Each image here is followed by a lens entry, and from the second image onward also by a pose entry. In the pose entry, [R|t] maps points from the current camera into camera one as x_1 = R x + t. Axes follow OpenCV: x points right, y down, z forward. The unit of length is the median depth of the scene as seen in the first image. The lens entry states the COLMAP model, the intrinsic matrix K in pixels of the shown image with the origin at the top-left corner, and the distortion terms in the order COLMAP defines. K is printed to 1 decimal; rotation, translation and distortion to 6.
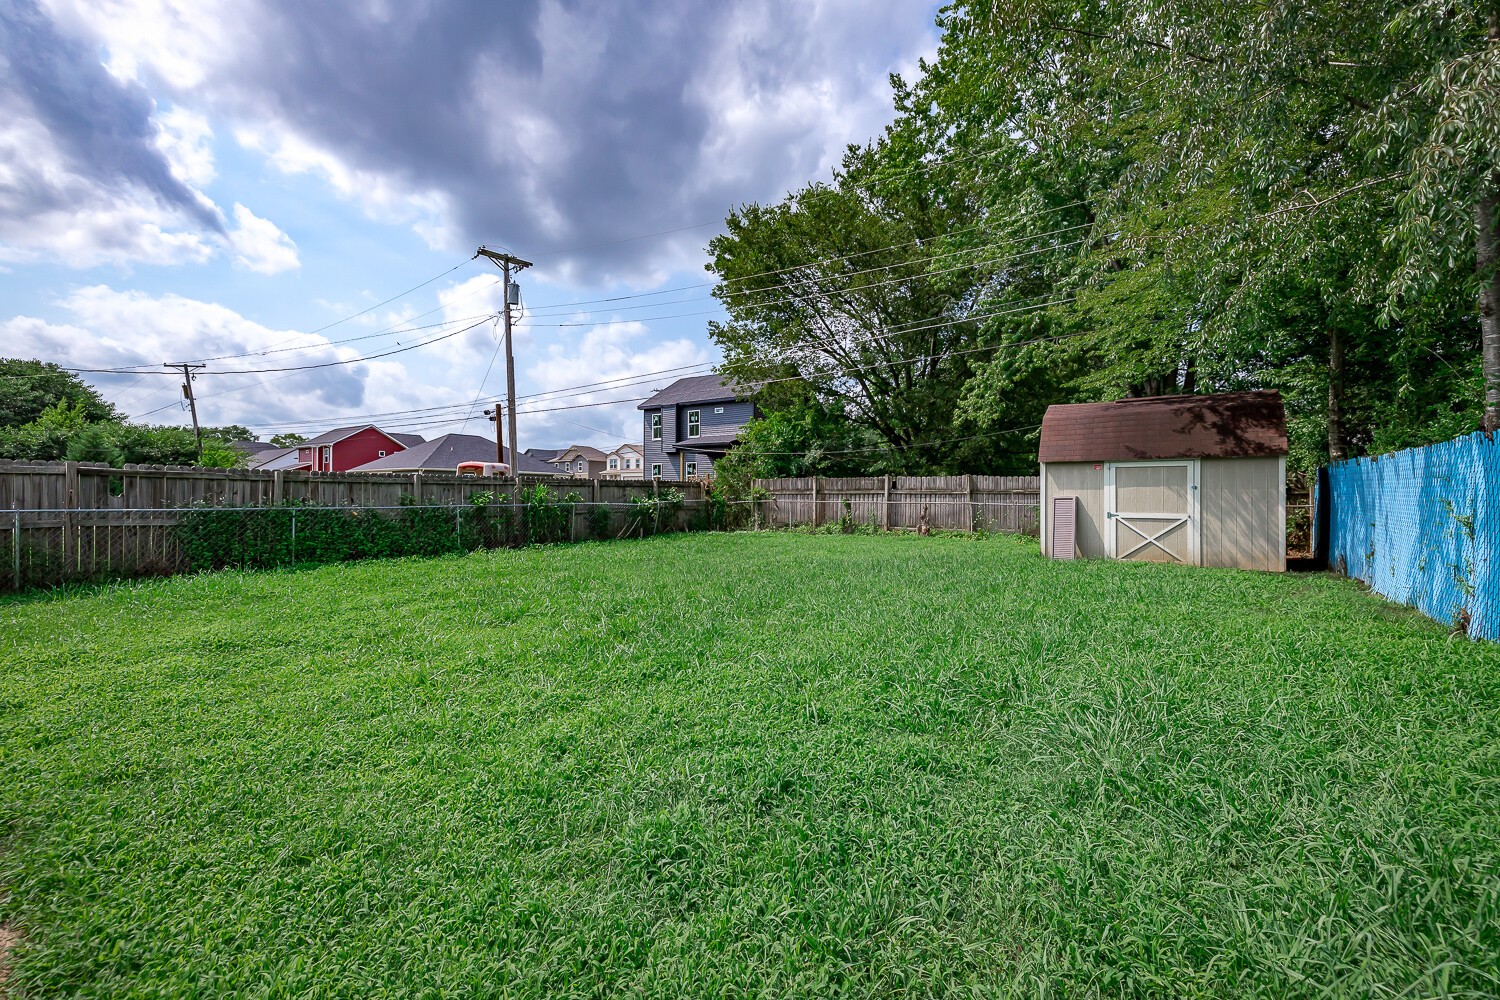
lens RADIAL K [[616.6, 0, 752.8], [0, 616.6, 493.3], [0, 0, 1]] dist [-0.000816, 0.000219]
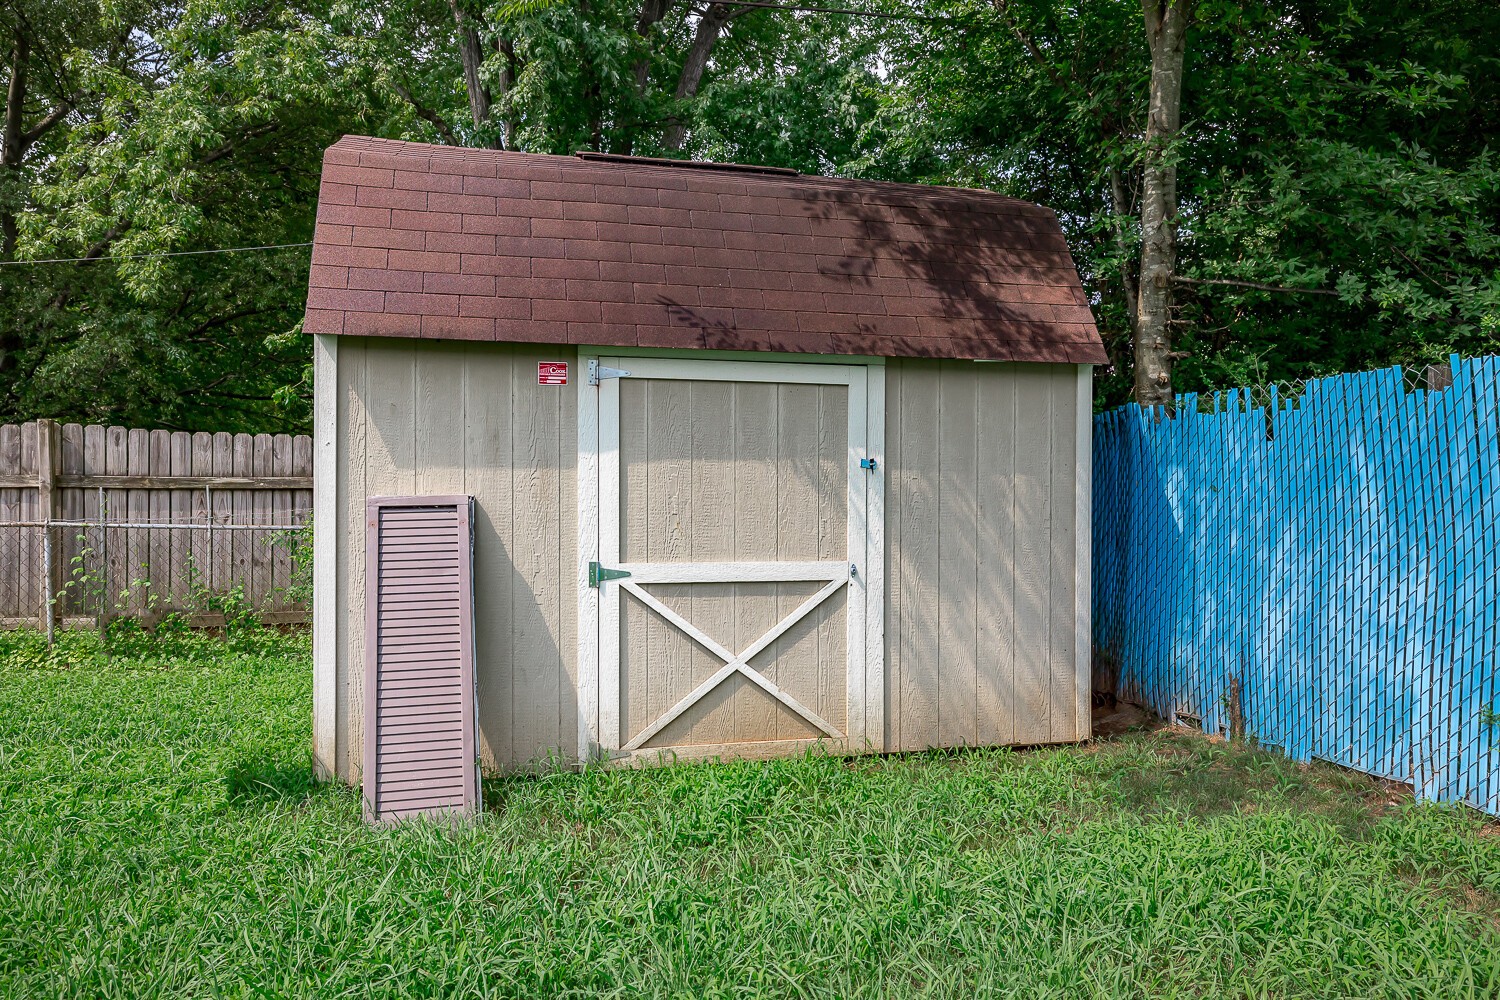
lens RADIAL K [[921.2, 0, 750.0], [0, 921.2, 500.0], [0, 0, 1]] dist [-0.002688, 0.000024]
pose [[0.632151, 0.010859, 0.774769, 0.336765], [-0.009070, 0.999937, -0.006614, 0.008324], [-0.774792, -0.002846, 0.632210, 0.726700]]
